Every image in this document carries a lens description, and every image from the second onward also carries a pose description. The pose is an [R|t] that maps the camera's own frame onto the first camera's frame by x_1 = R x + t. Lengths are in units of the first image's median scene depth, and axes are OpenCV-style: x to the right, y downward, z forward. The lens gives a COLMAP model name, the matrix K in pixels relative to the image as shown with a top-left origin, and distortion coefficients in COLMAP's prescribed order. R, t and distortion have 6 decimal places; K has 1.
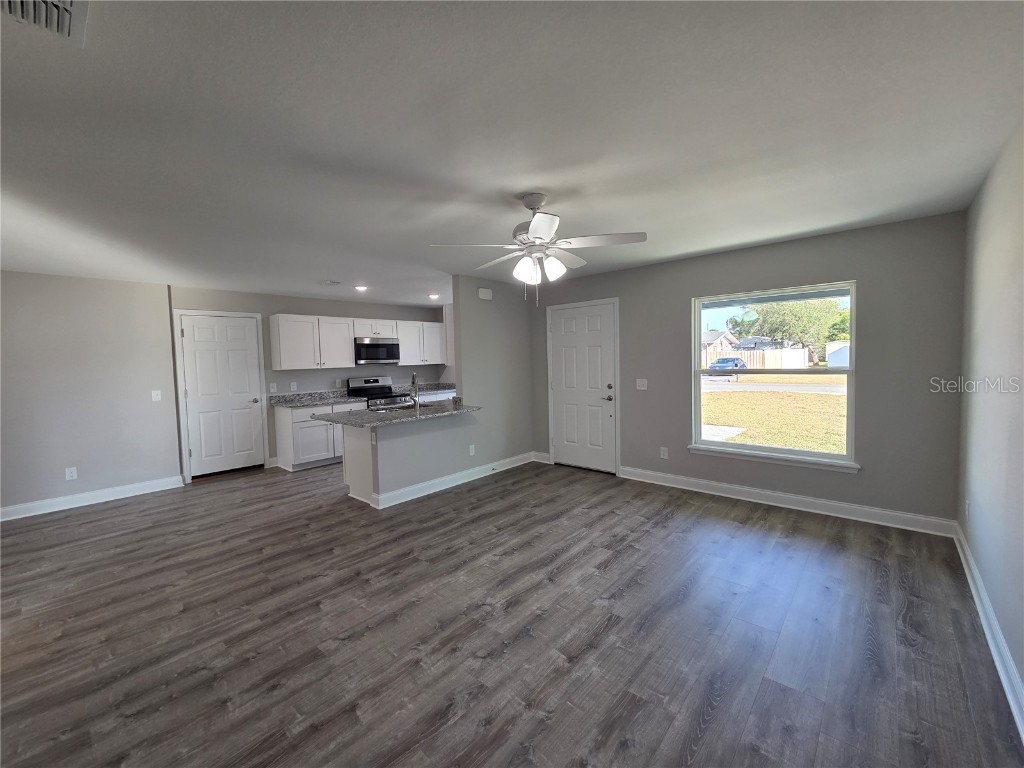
lens RADIAL K [[418.5, 0, 511.0], [0, 418.5, 378.7], [0, 0, 1]] dist [0.001597, -0.000470]
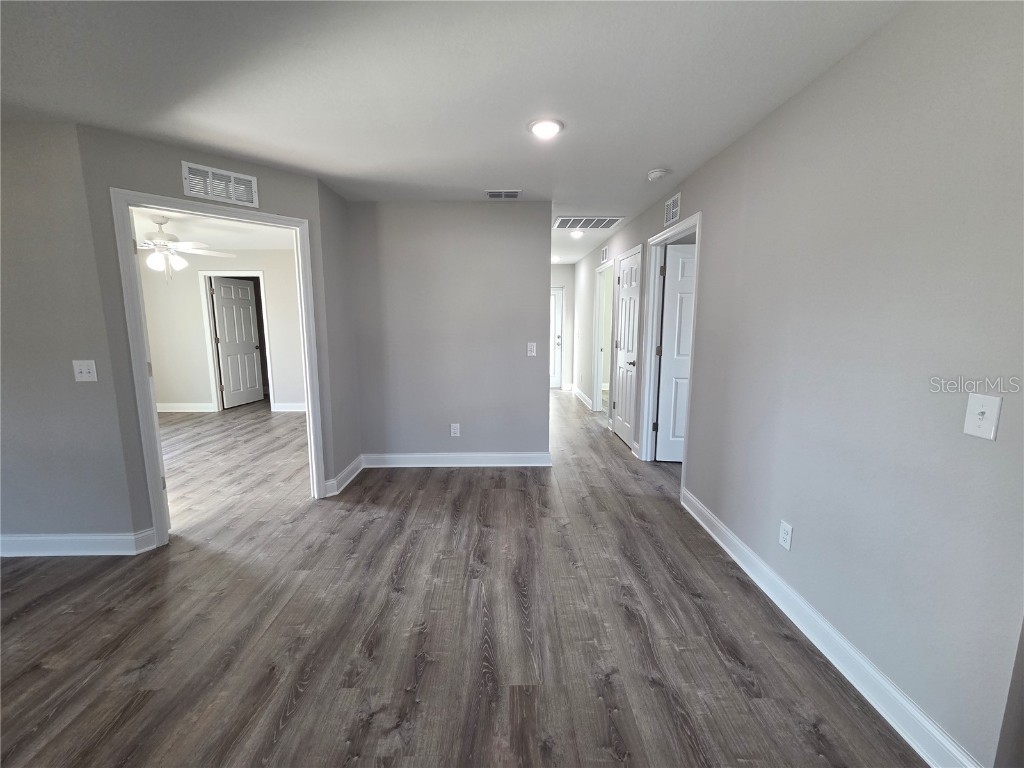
lens RADIAL K [[418.5, 0, 508.7], [0, 418.5, 379.6], [0, 0, 1]] dist [0.001597, -0.000470]
pose [[-0.736771, 0.127154, -0.664079, -0.601902], [-0.009352, 0.980147, 0.198049, -0.033095], [0.676078, 0.152127, -0.720955, 1.226234]]
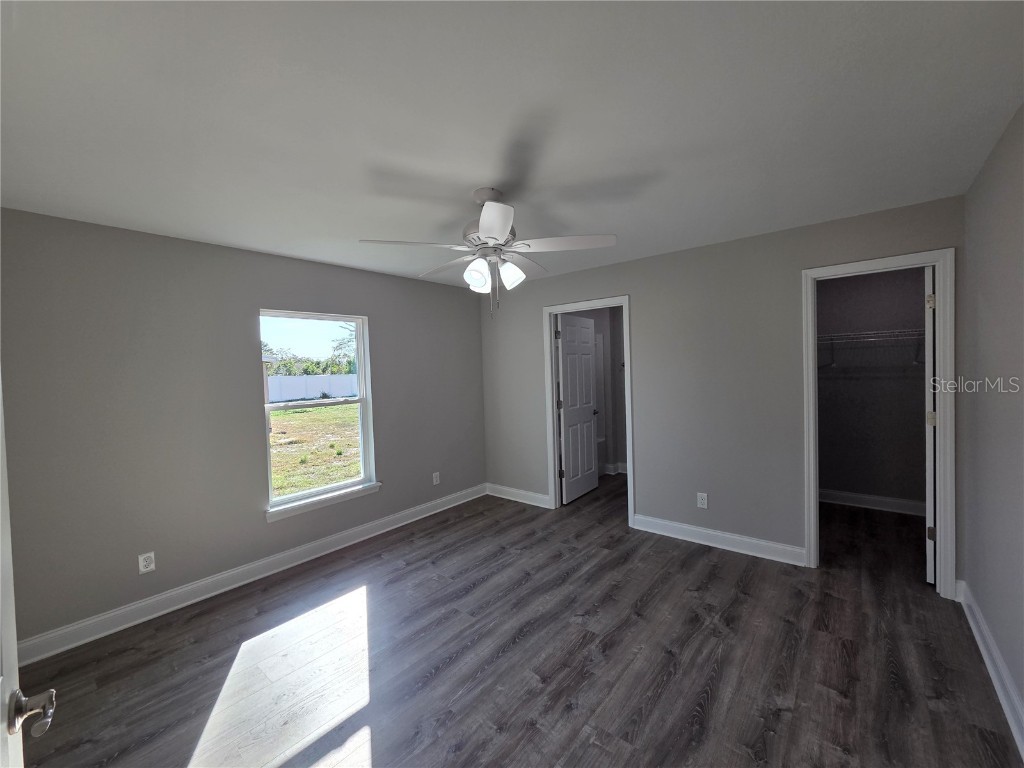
lens RADIAL K [[418.5, 0, 509.2], [0, 418.5, 390.0], [0, 0, 1]] dist [0.001597, -0.000470]
pose [[-0.997652, 0.062278, -0.028509, -0.704126], [0.059047, 0.992950, 0.102782, -0.011031], [0.034709, 0.100857, -0.994295, 0.362236]]
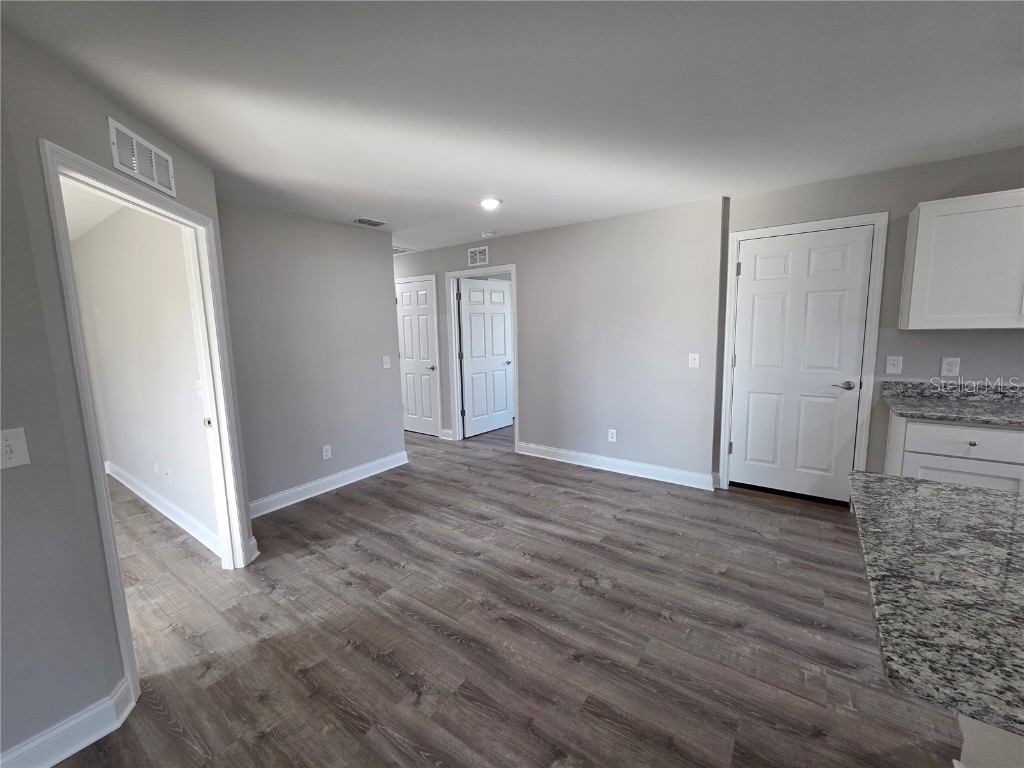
lens RADIAL K [[418.5, 0, 508.3], [0, 418.5, 378.6], [0, 0, 1]] dist [0.001597, -0.000470]
pose [[0.103334, 0.151352, -0.983064, -0.192499], [-0.025827, 0.988430, 0.149463, -0.036953], [0.994311, 0.009945, 0.106047, 0.745306]]
